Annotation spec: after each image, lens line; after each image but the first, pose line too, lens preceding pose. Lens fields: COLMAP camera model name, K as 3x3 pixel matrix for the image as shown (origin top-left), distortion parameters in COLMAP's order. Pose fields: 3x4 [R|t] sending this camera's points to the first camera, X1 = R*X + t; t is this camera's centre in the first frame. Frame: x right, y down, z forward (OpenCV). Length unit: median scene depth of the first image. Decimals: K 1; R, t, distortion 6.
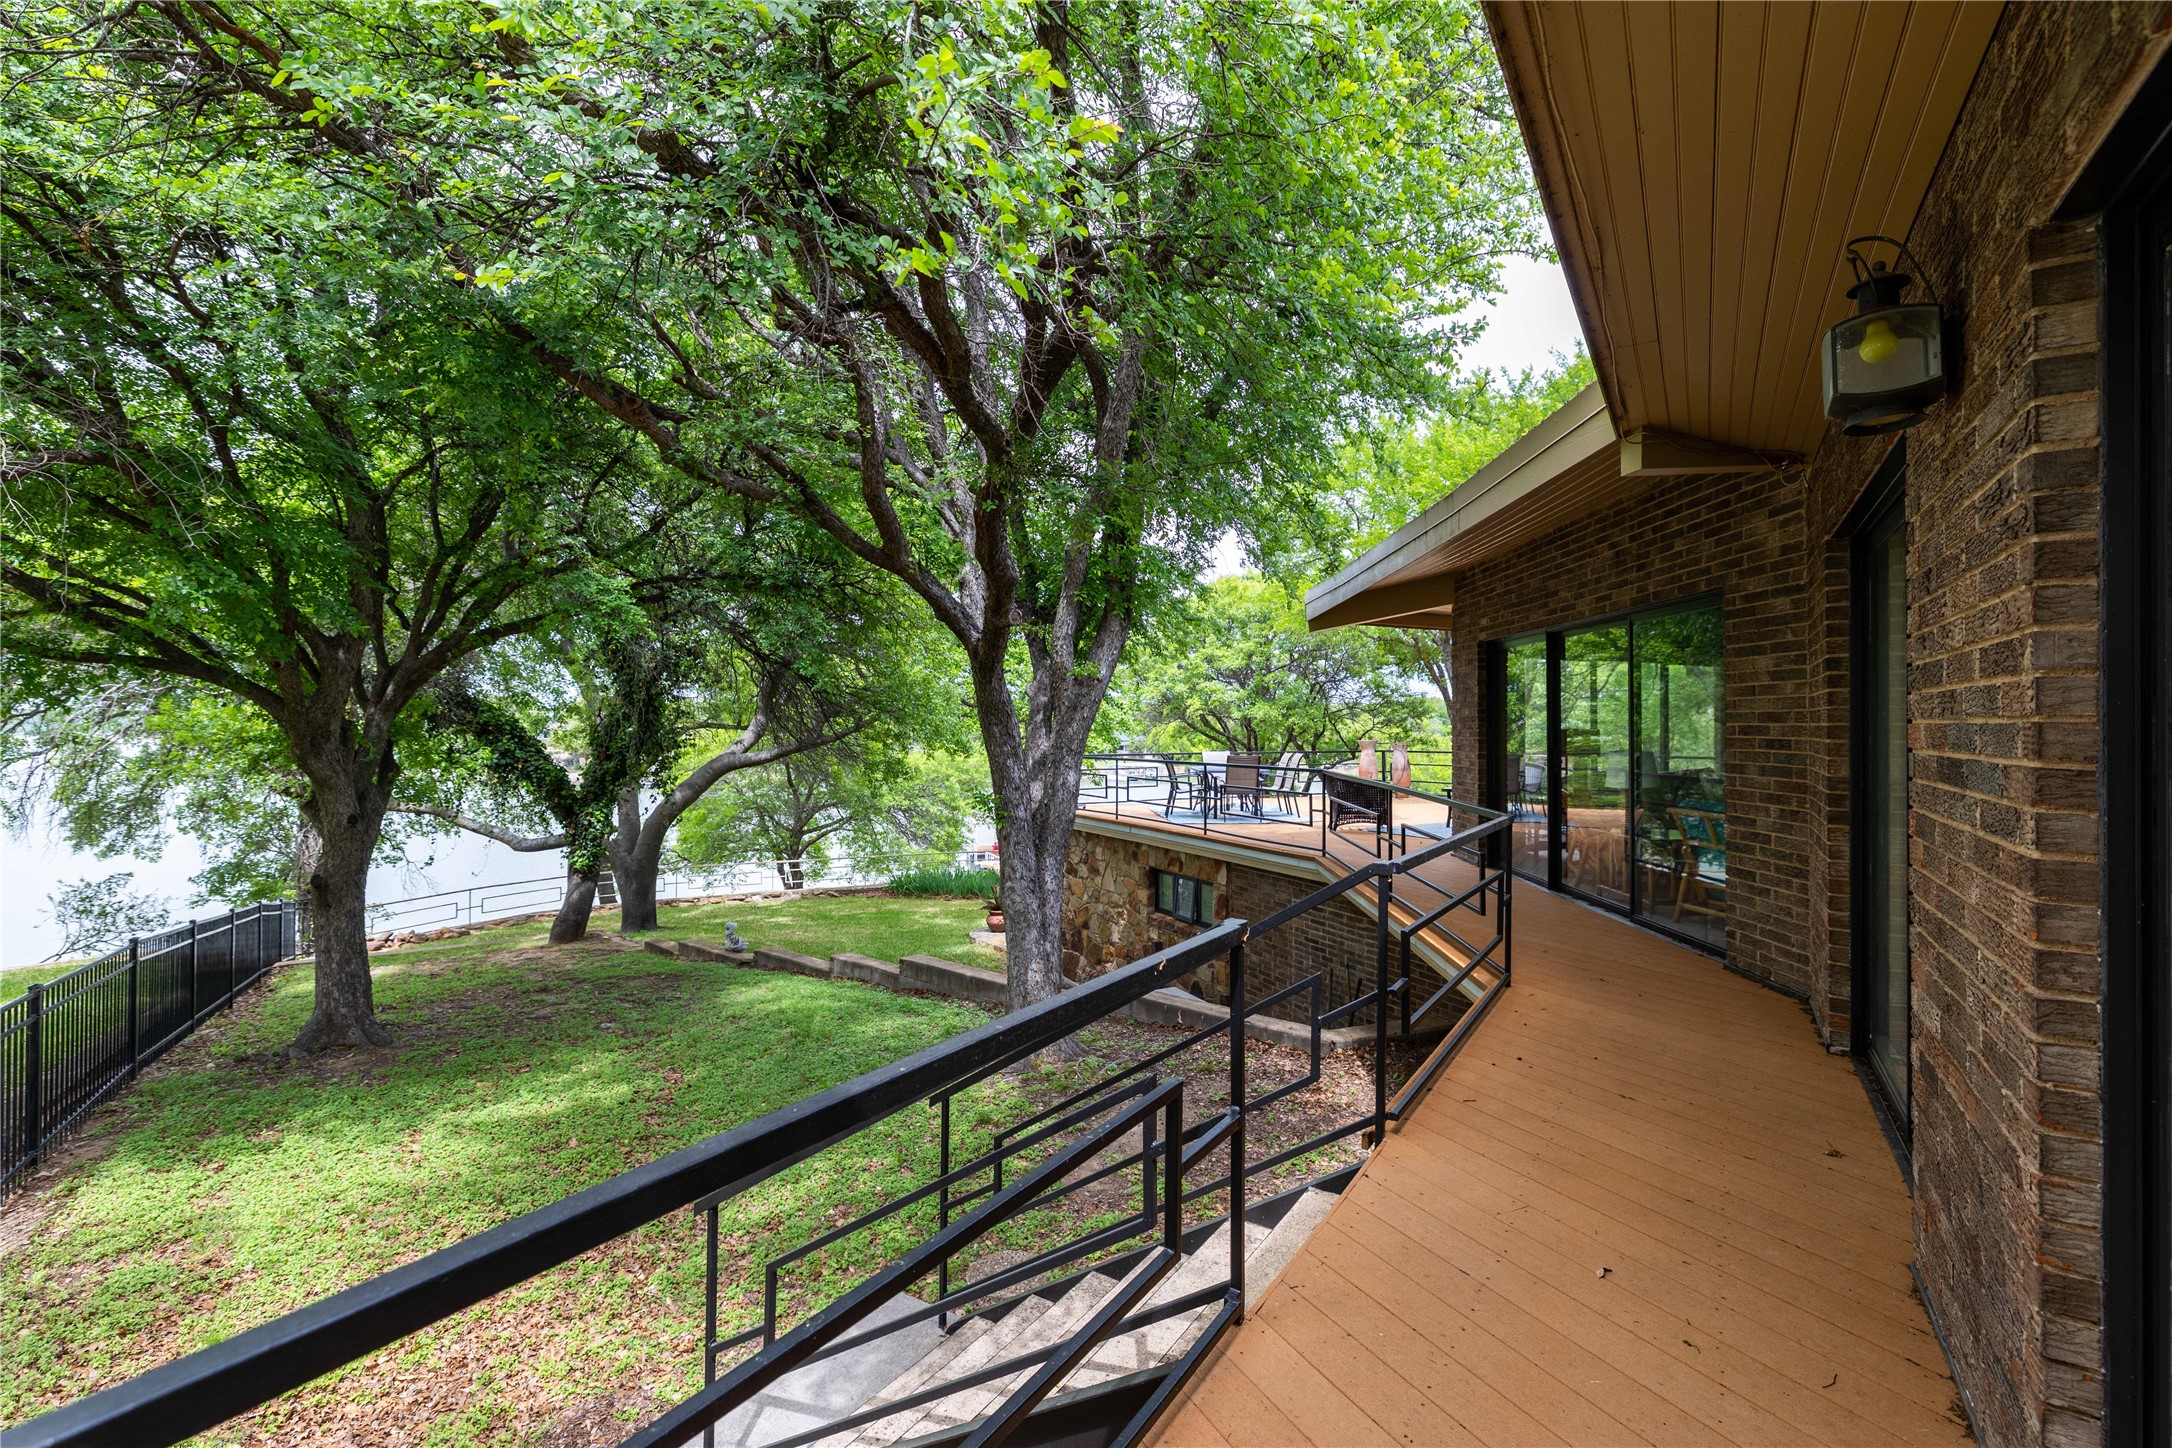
lens RADIAL K [[947.3, 0, 1086.0], [0, 947.3, 724.0], [0, 0, 1]] dist [-0.000004, -0.000003]
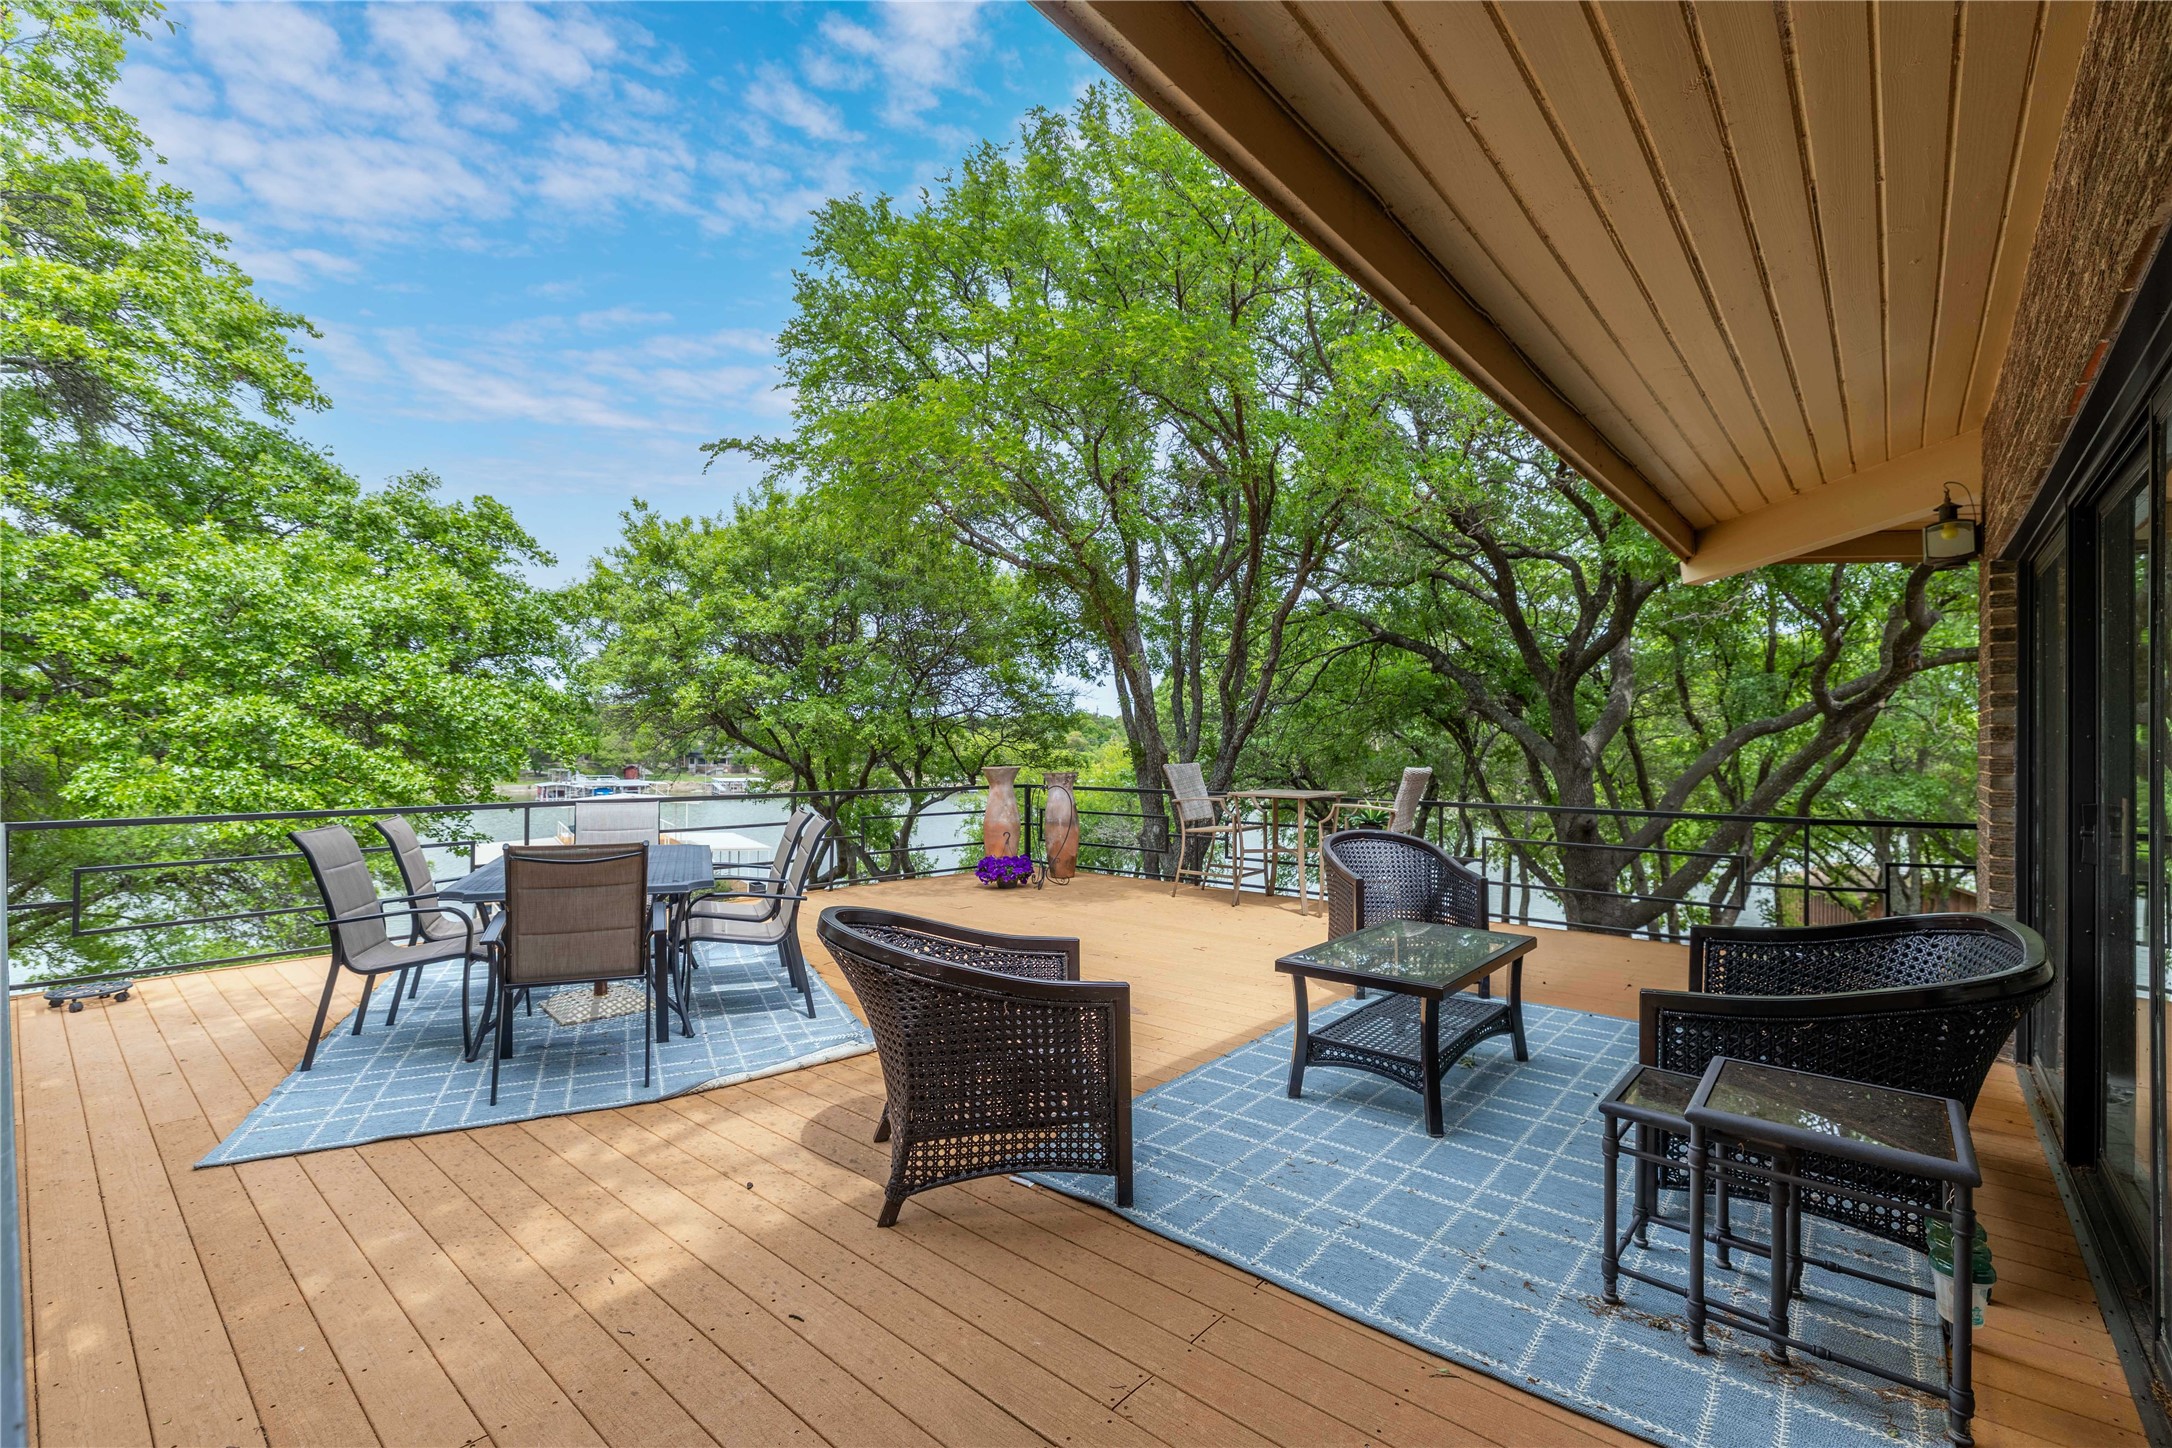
lens RADIAL K [[947.3, 0, 1086.0], [0, 947.3, 724.0], [0, 0, 1]] dist [-0.000004, -0.000003]
pose [[0.923482, 0.015869, 0.383313, 0.097586], [-0.011433, 0.999839, -0.013847, -0.000416], [-0.383471, 0.008405, 0.923515, 0.346310]]
